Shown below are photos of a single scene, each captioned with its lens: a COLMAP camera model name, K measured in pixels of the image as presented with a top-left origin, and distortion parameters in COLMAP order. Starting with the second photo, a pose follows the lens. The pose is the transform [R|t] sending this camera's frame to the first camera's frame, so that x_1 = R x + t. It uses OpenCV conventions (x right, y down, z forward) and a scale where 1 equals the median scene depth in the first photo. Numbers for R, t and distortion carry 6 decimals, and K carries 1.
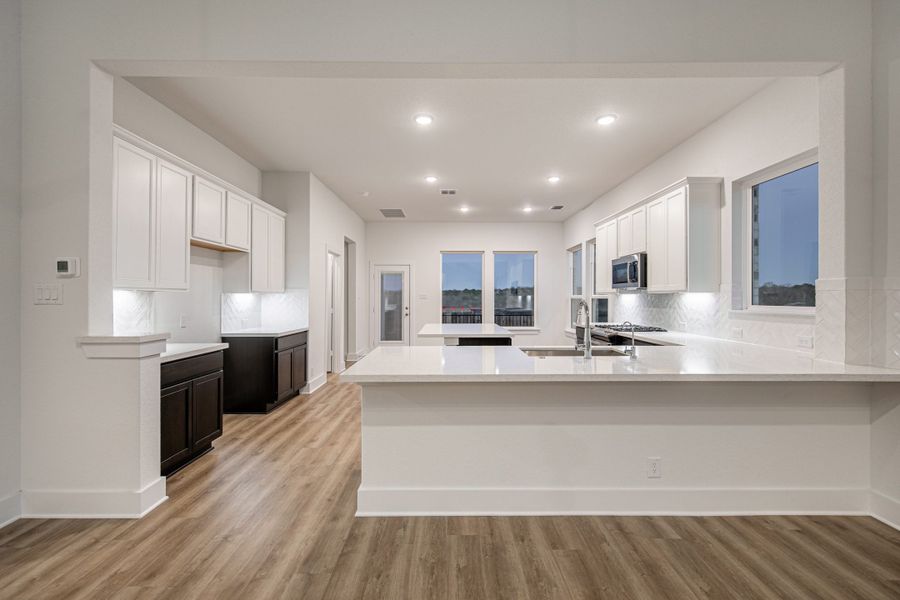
lens RADIAL K [[384.3, 0, 448.1], [0, 384.3, 295.1], [0, 0, 1]] dist [0.011438, -0.000187]
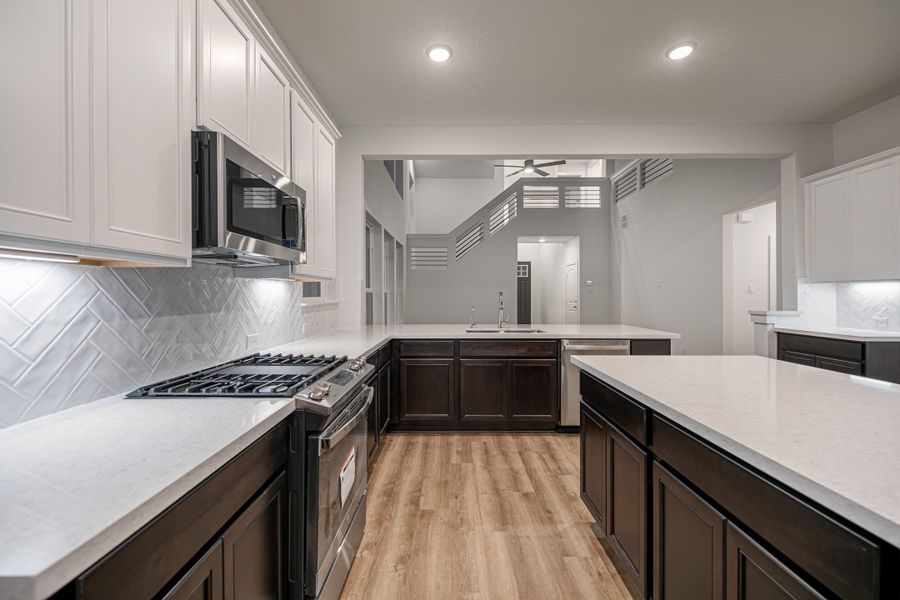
lens RADIAL K [[390.6, 0, 447.7], [0, 390.6, 293.5], [0, 0, 1]] dist [0.018631, -0.000281]
pose [[-0.999998, 0.001709, -0.000548, 0.332502], [0.001715, 0.999948, -0.010087, 0.020764], [0.000531, -0.010088, -0.999949, 1.533688]]
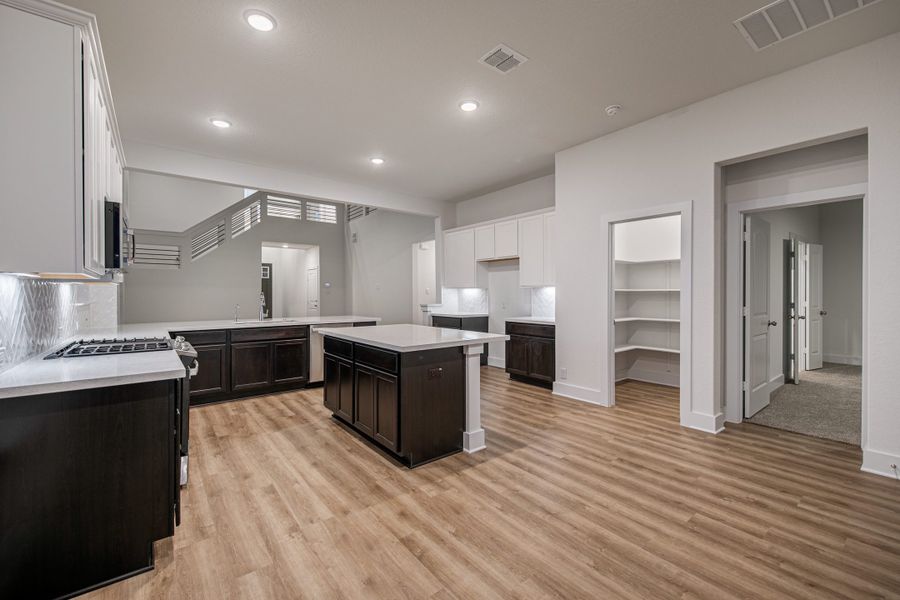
lens RADIAL K [[390.2, 0, 464.7], [0, 390.2, 296.8], [0, 0, 1]] dist [-0.000621, -0.000429]
pose [[-0.773524, 0.007367, -0.633724, 0.487296], [0.008674, 0.999962, 0.001036, 0.023604], [0.633708, -0.004696, -0.773558, 1.951328]]
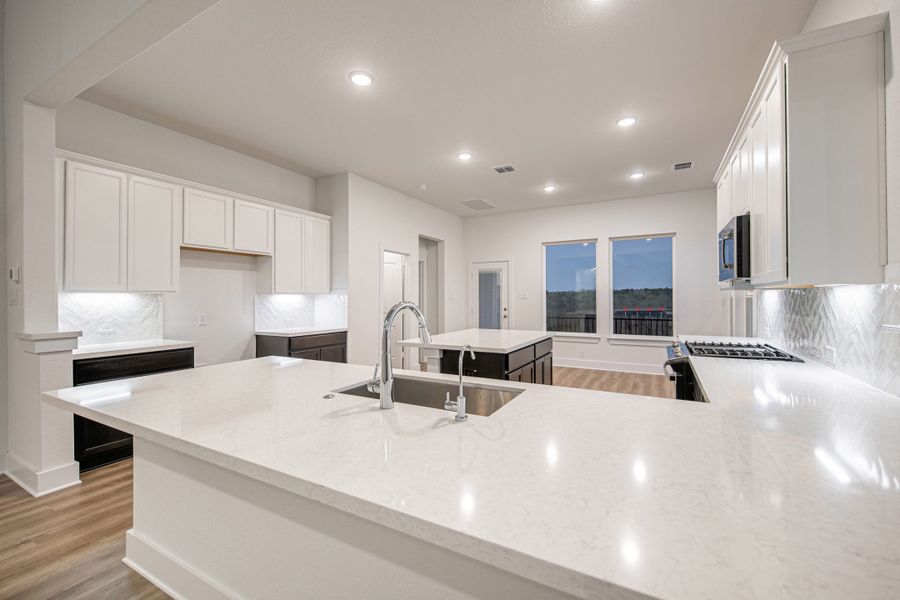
lens RADIAL K [[379.0, 0, 448.3], [0, 379.0, 298.4], [0, 0, 1]] dist [0.014494, -0.000310]
pose [[0.872631, -0.003470, -0.488367, 0.422125], [0.007535, 0.999951, 0.006358, 0.002853], [0.488321, -0.009229, 0.872615, 0.331459]]
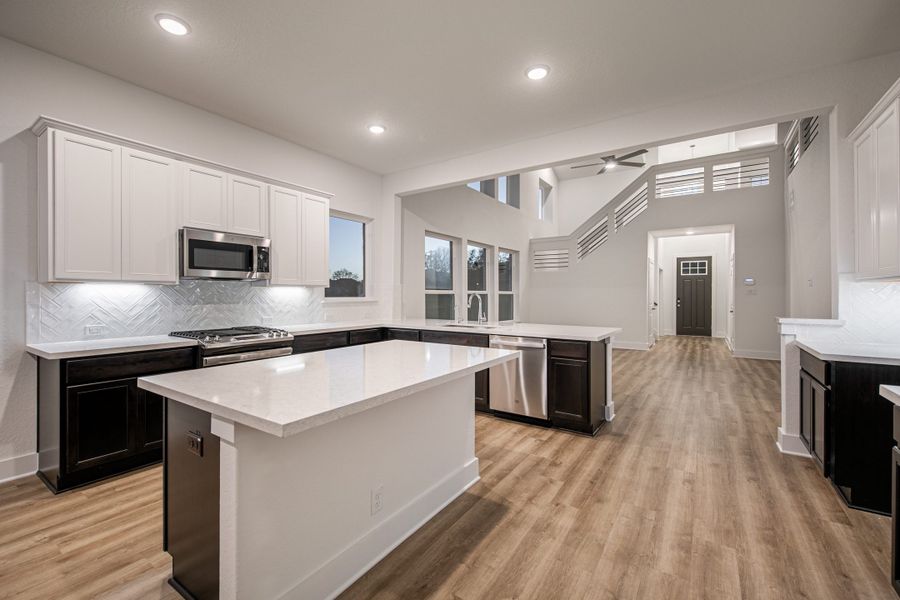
lens RADIAL K [[381.5, 0, 435.4], [0, 381.5, 299.2], [0, 0, 1]] dist [0.000988, -0.000651]
pose [[-0.812869, -0.006638, 0.582409, -0.310928], [-0.004968, 0.999978, 0.004463, 0.019228], [-0.582426, 0.000735, -0.812884, 1.541096]]
